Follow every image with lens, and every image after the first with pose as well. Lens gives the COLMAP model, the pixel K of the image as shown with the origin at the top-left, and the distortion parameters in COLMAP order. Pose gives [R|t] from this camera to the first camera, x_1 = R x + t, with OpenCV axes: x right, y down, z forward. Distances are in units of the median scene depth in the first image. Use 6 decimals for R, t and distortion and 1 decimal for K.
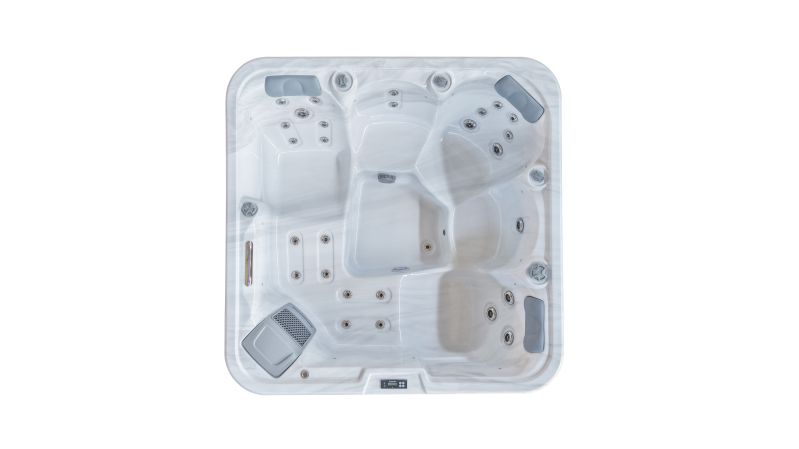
lens RADIAL K [[545.1, 0, 399.5], [0, 545.1, 224.5], [0, 0, 1]] dist [0.033466, -0.000096]
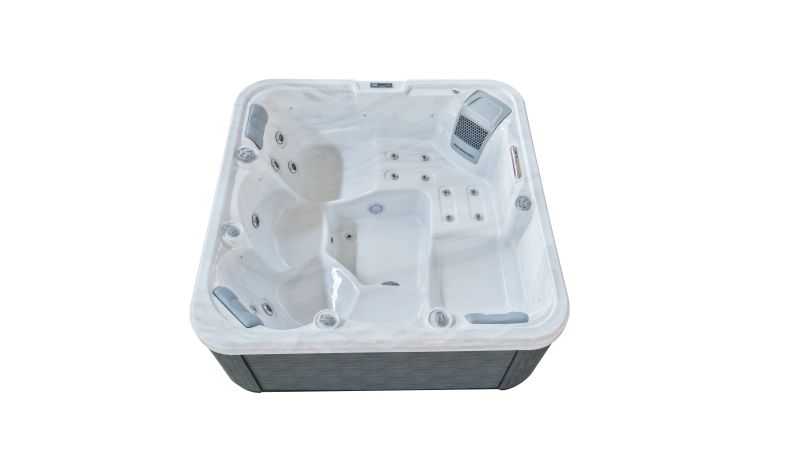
lens RADIAL K [[540.7, 0, 399.5], [0, 540.7, 224.5], [0, 0, 1]] dist [0.001064, 0.000039]
pose [[-0.999477, 0.001194, -0.032322, -0.011457], [-0.019919, -0.810029, 0.586051, -0.646866], [-0.025482, 0.586388, 0.809629, 0.214292]]
